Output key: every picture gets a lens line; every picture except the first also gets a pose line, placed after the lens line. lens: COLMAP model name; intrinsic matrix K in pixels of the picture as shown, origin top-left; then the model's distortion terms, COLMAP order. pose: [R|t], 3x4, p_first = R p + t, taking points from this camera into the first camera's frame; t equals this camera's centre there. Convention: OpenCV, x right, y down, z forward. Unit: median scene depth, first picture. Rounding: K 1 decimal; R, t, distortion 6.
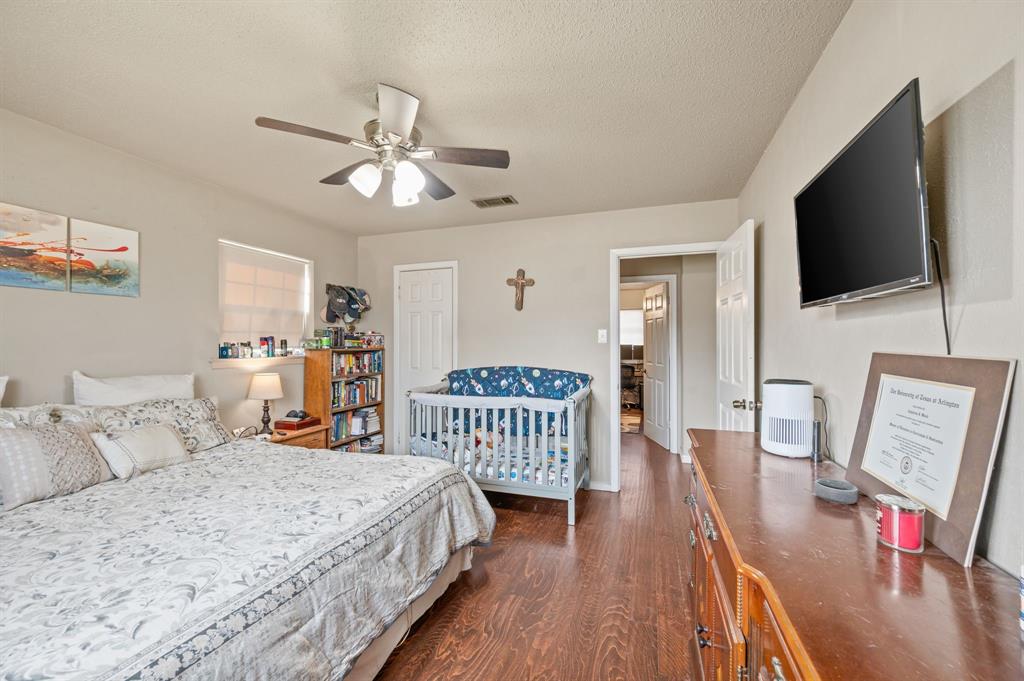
lens RADIAL K [[415.9, 0, 513.1], [0, 415.9, 355.1], [0, 0, 1]] dist [-0.001338, -0.000124]
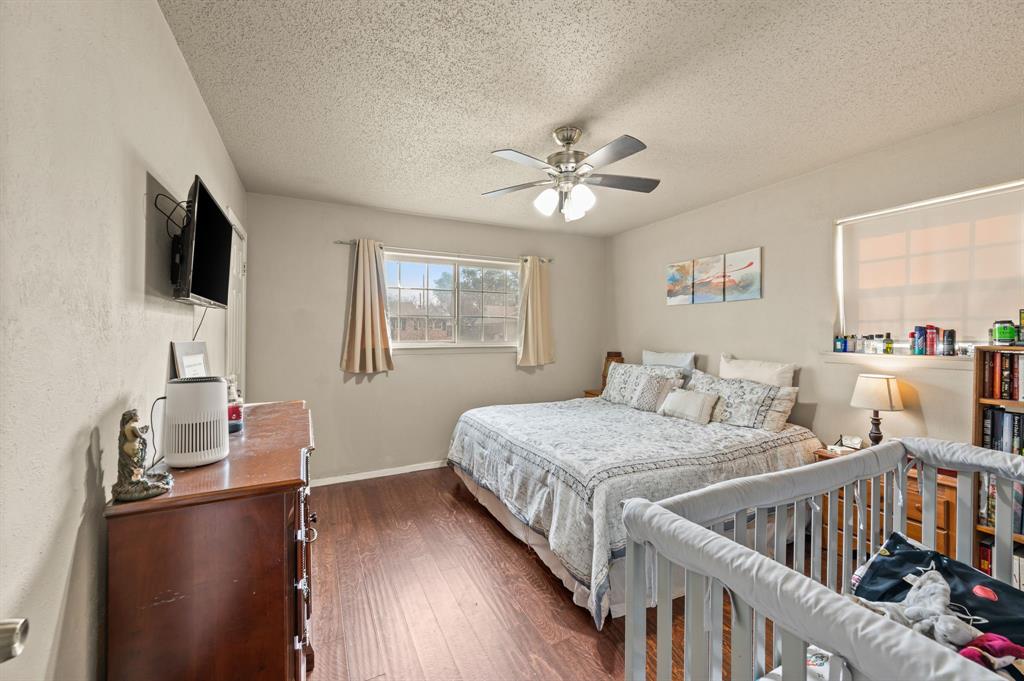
lens RADIAL K [[407.1, 0, 508.0], [0, 407.1, 330.3], [0, 0, 1]] dist [-0.001969, -0.000359]
pose [[-0.726925, -0.004015, -0.686706, 0.416570], [-0.020929, 0.999648, 0.016309, -0.036781], [0.686398, 0.026227, -0.726753, 1.106625]]
